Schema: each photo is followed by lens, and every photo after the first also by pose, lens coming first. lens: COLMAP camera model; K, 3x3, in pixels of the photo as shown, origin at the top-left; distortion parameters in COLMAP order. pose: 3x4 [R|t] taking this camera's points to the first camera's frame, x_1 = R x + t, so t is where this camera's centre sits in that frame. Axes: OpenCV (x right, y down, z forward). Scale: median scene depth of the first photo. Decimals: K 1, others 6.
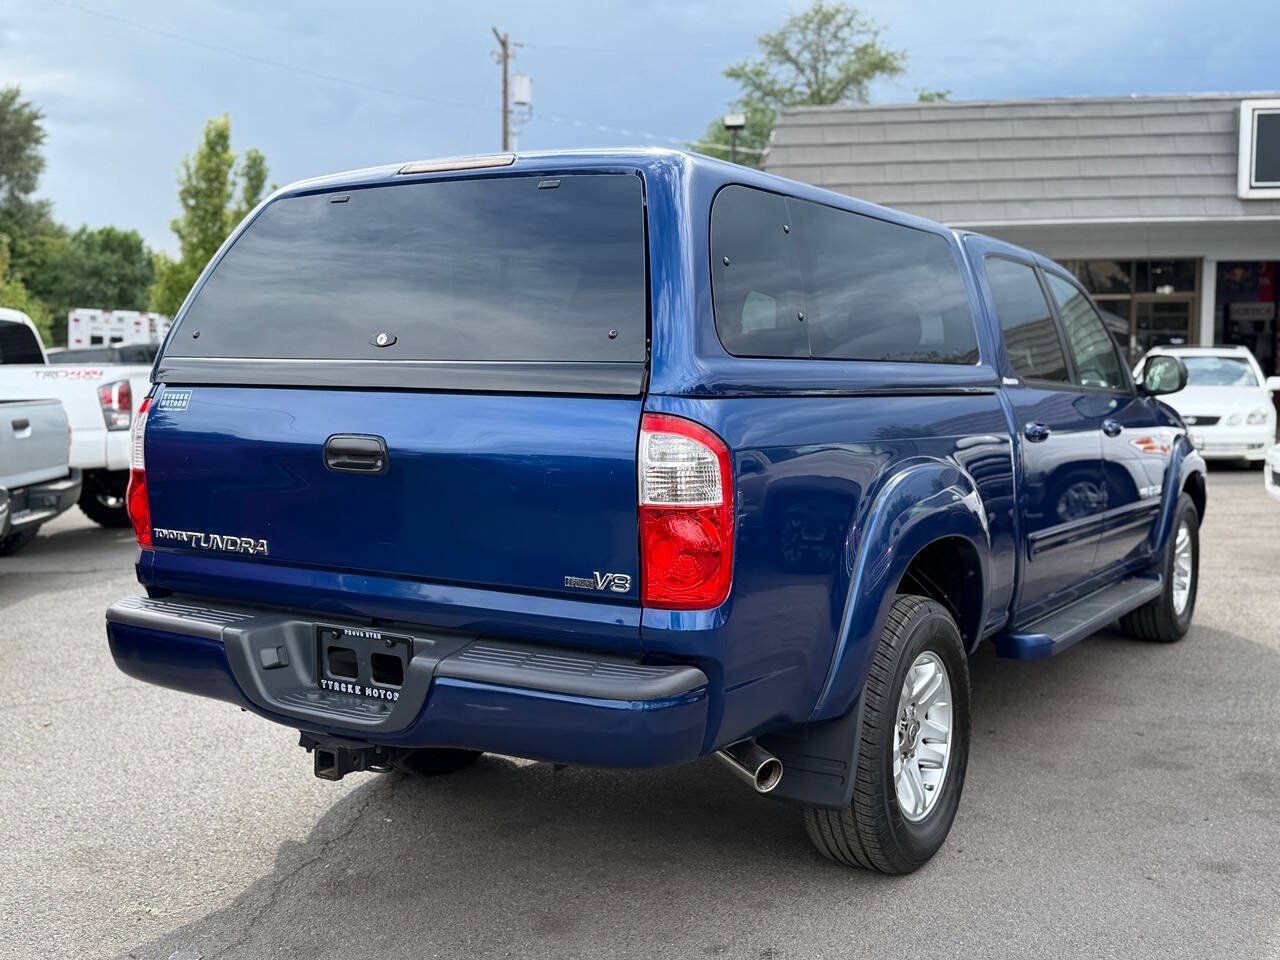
lens RADIAL K [[1433.7, 0, 633.6], [0, 1433.7, 486.2], [0, 0, 1]] dist [0.073388, 0.000000]
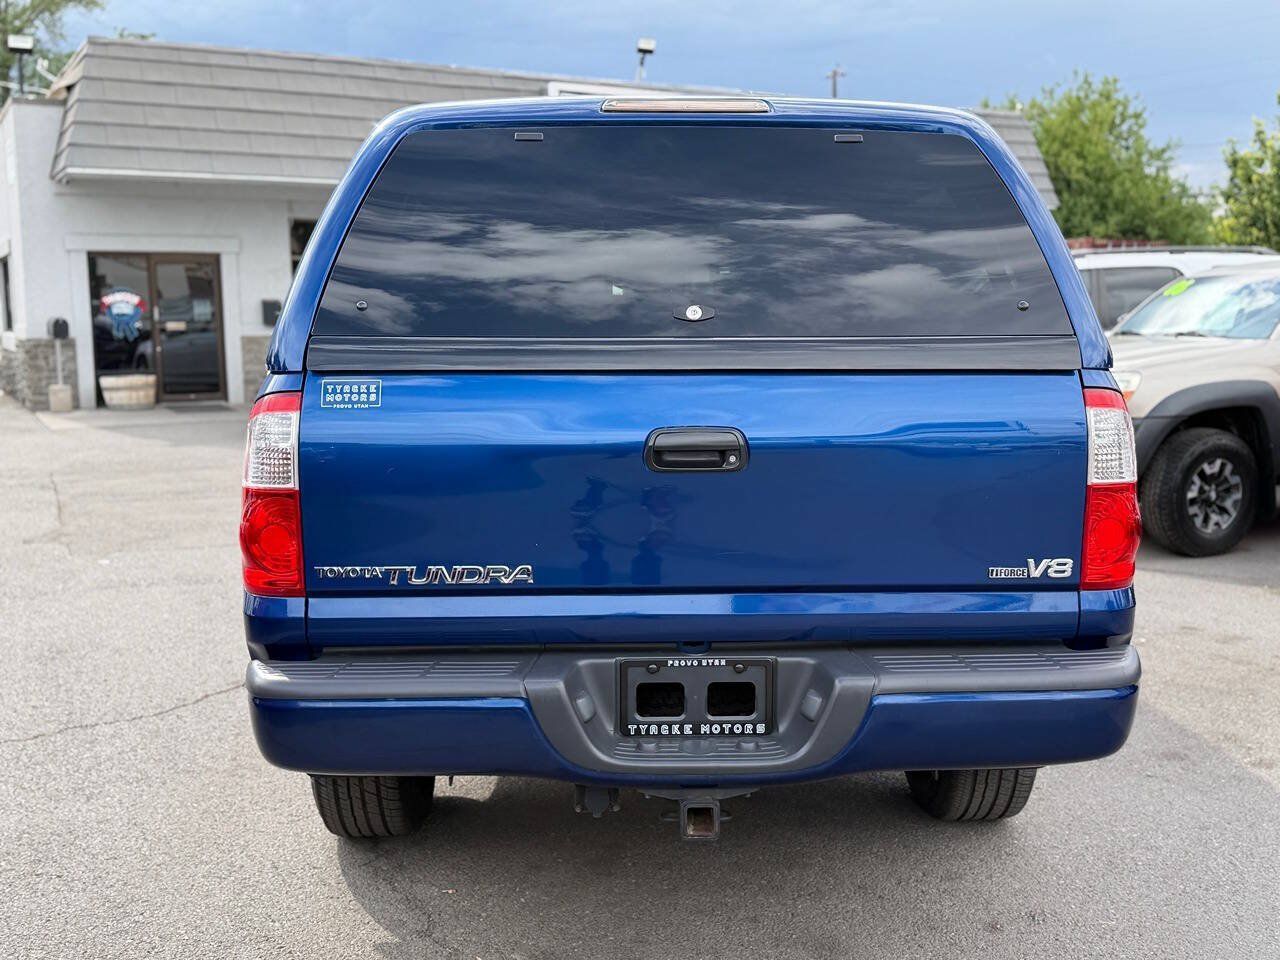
lens RADIAL K [[1433.7, 0, 635.9], [0, 1433.7, 480.4], [0, 0, 1]] dist [0.073388, 0.000000]
pose [[0.820337, -0.071302, 0.567419, -0.676609], [0.056900, 0.997450, 0.043076, -0.041599], [-0.569043, -0.003051, 0.822302, 0.321938]]
